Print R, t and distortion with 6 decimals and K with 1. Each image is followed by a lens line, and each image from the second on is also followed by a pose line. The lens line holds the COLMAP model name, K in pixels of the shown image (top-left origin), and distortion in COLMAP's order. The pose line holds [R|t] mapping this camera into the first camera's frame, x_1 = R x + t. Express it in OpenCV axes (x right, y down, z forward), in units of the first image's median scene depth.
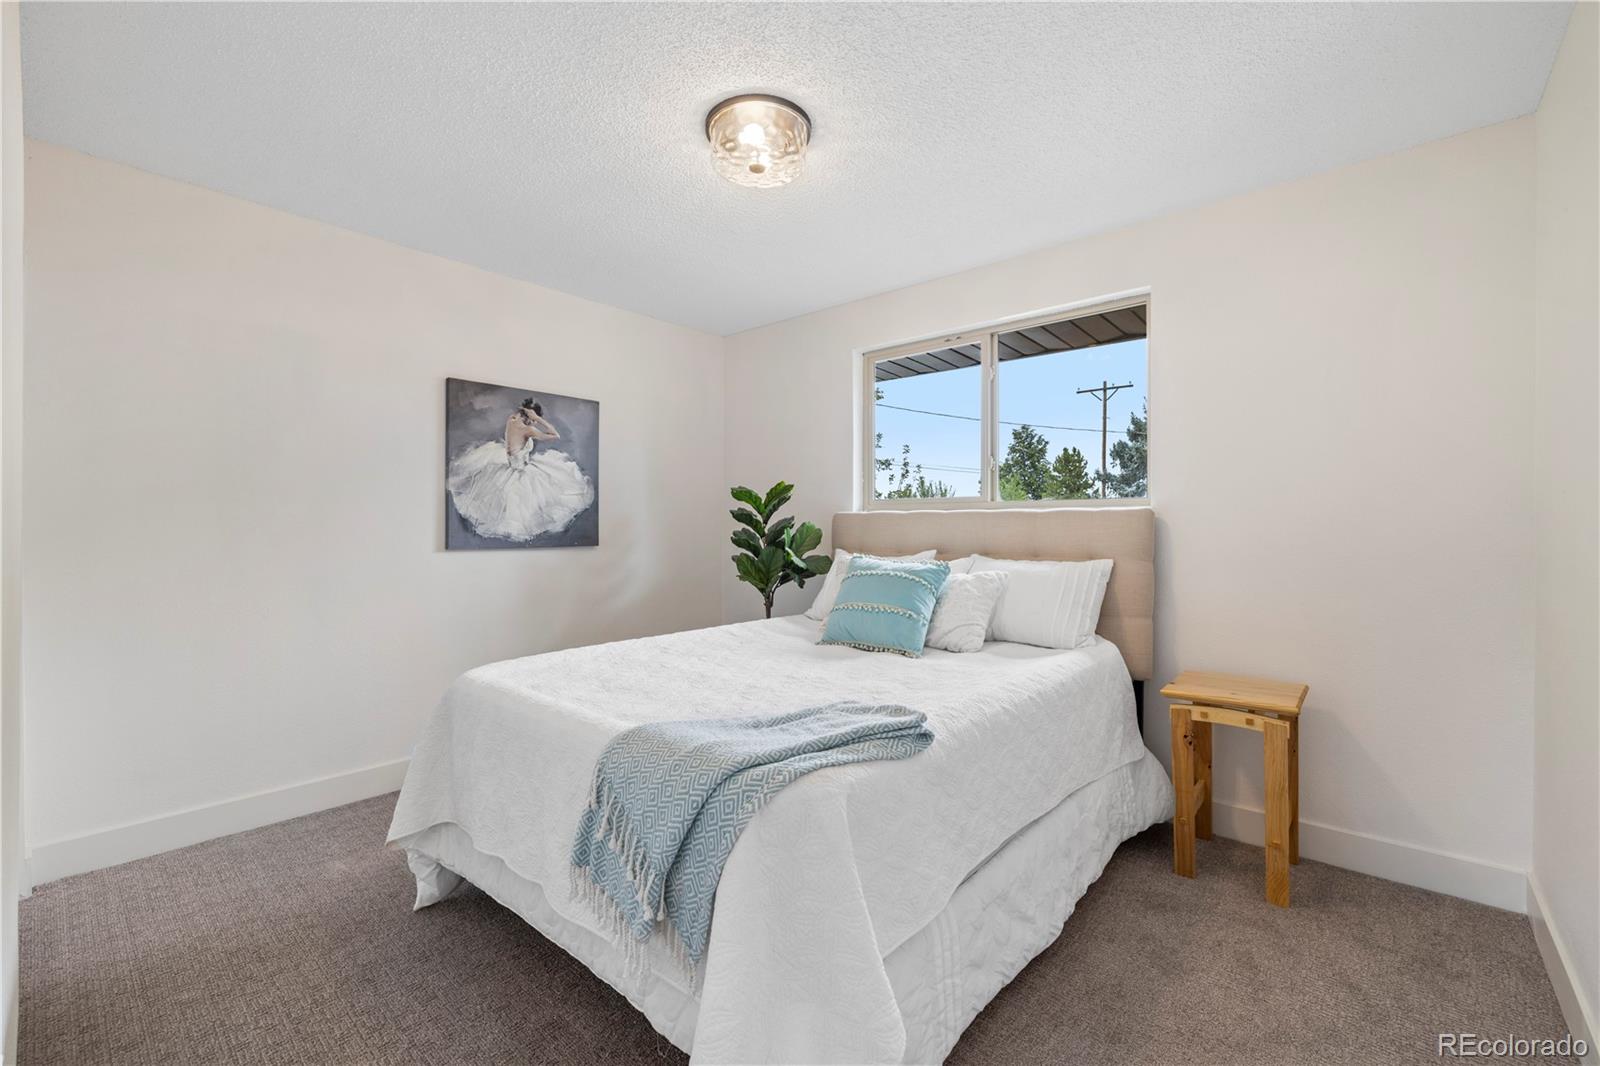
lens RADIAL K [[672.0, 0, 799.5], [0, 672.0, 528.0], [0, 0, 1]] dist [-0.002098, 0.000268]
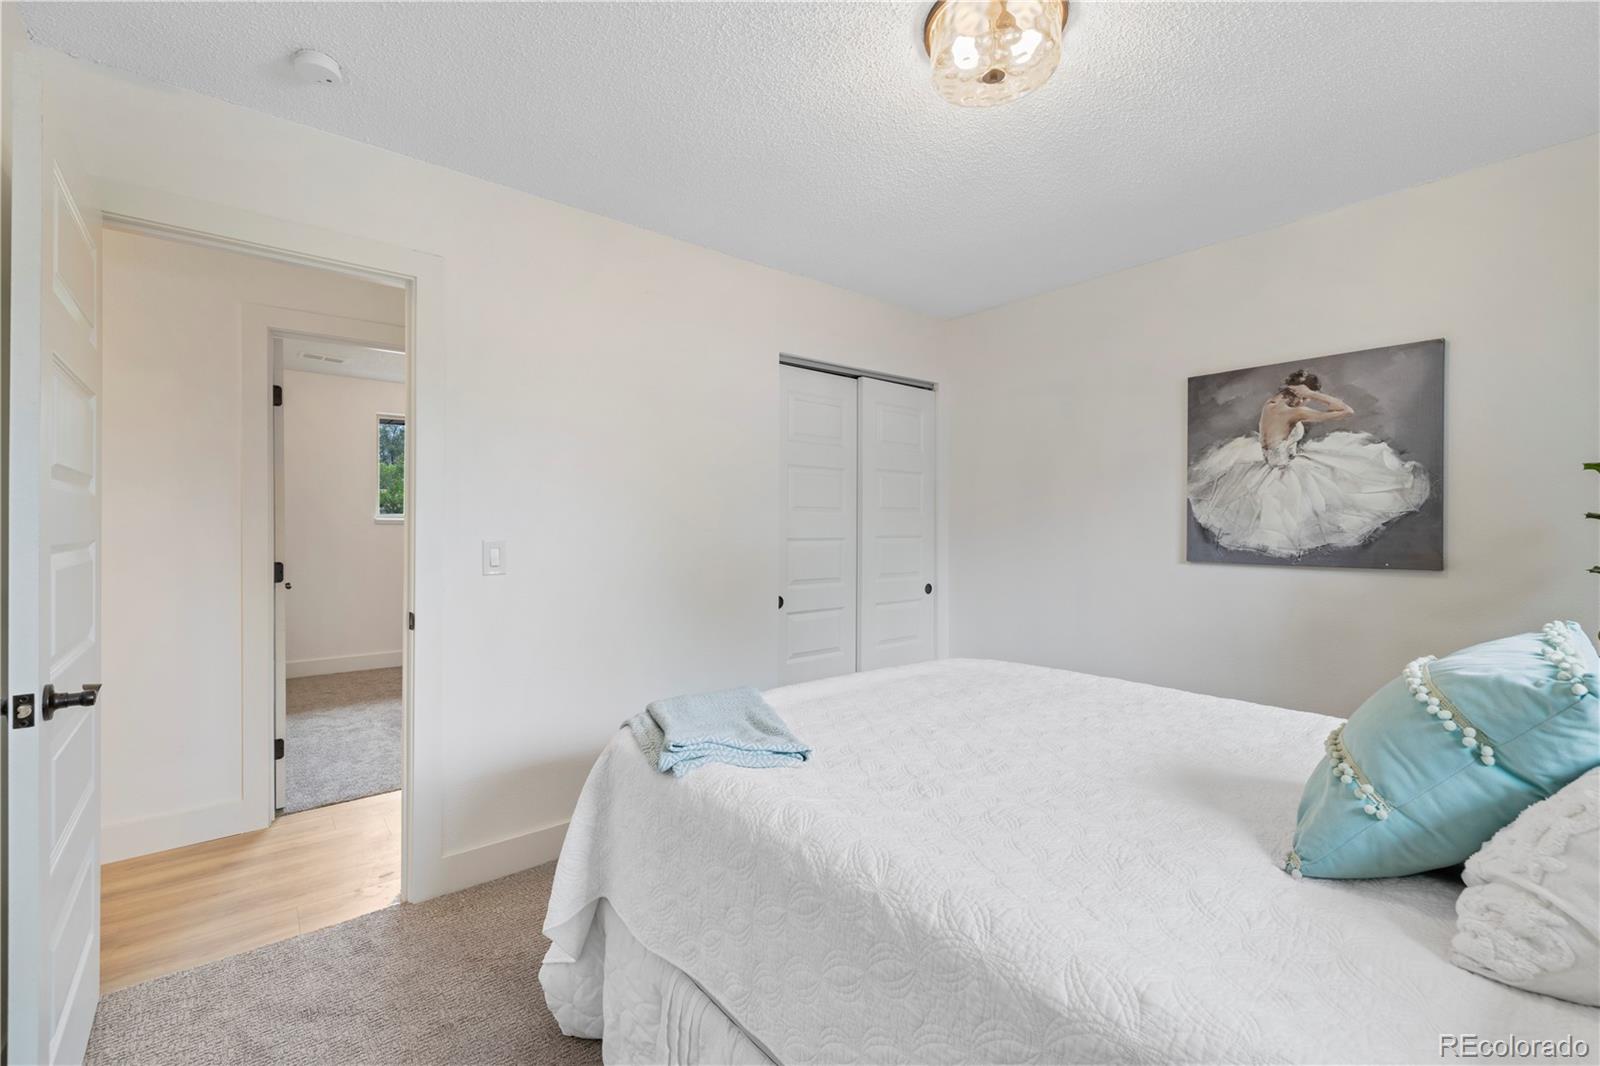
lens RADIAL K [[672.0, 0, 792.9], [0, 672.0, 528.3], [0, 0, 1]] dist [-0.002098, 0.000268]
pose [[-0.154664, -0.000725, -0.987967, 0.445475], [-0.006424, 0.999979, 0.000272, -0.010063], [0.987946, 0.006389, -0.154666, 0.551826]]
